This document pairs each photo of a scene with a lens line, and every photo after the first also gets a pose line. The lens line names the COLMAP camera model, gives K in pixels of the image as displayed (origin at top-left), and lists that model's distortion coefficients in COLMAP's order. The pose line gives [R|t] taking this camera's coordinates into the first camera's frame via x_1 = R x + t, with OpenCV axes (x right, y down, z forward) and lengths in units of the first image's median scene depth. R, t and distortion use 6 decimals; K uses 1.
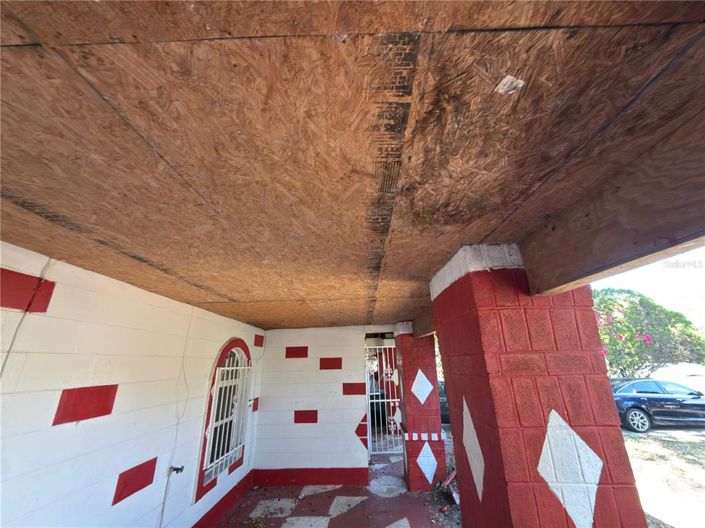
lens RADIAL K [[281.6, 0, 352.5], [0, 281.6, 264.0], [0, 0, 1]] dist [-0.001035, -0.000138]
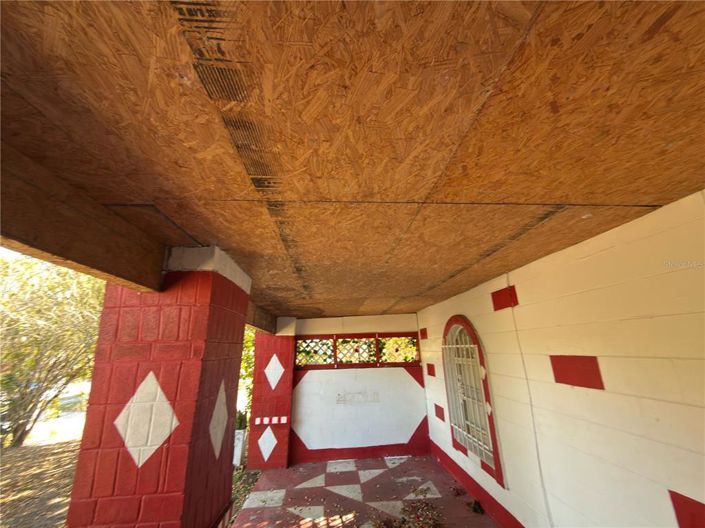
lens RADIAL K [[281.2, 0, 353.0], [0, 281.2, 265.6], [0, 0, 1]] dist [-0.000982, 0.000433]
pose [[-0.993755, 0.011058, -0.111033, -0.004450], [0.073690, 0.812249, -0.578637, 0.396784], [0.083788, -0.583206, -0.807992, 1.101980]]
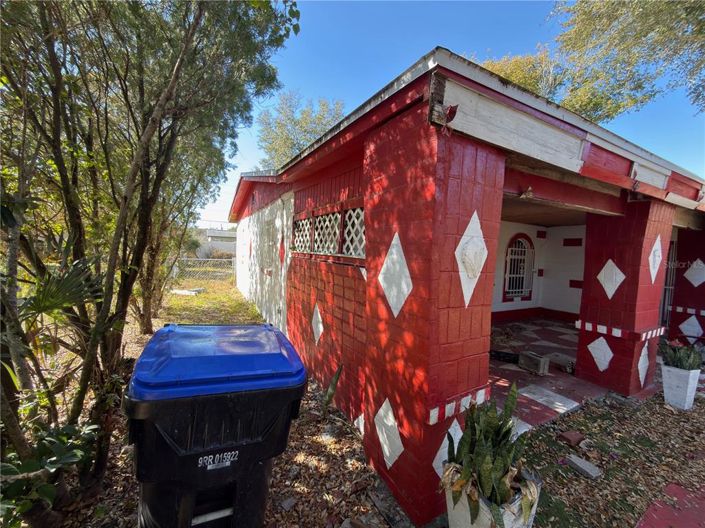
lens RADIAL K [[281.2, 0, 353.0], [0, 281.2, 265.6], [0, 0, 1]] dist [-0.000982, 0.000433]
pose [[0.512943, 0.087656, -0.853935, 0.659084], [0.232228, 0.943510, 0.236346, -0.236345], [0.826413, -0.319540, 0.463611, -0.863329]]
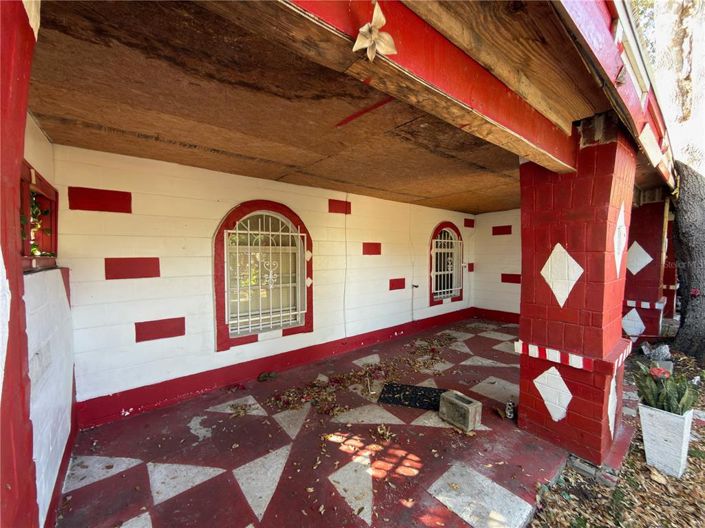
lens RADIAL K [[281.2, 0, 353.0], [0, 281.2, 265.6], [0, 0, 1]] dist [-0.000982, 0.000433]
pose [[0.657497, 0.049392, -0.751837, 0.443284], [0.240462, 0.931912, 0.271511, -0.042215], [0.714056, -0.359306, 0.600852, -0.355530]]
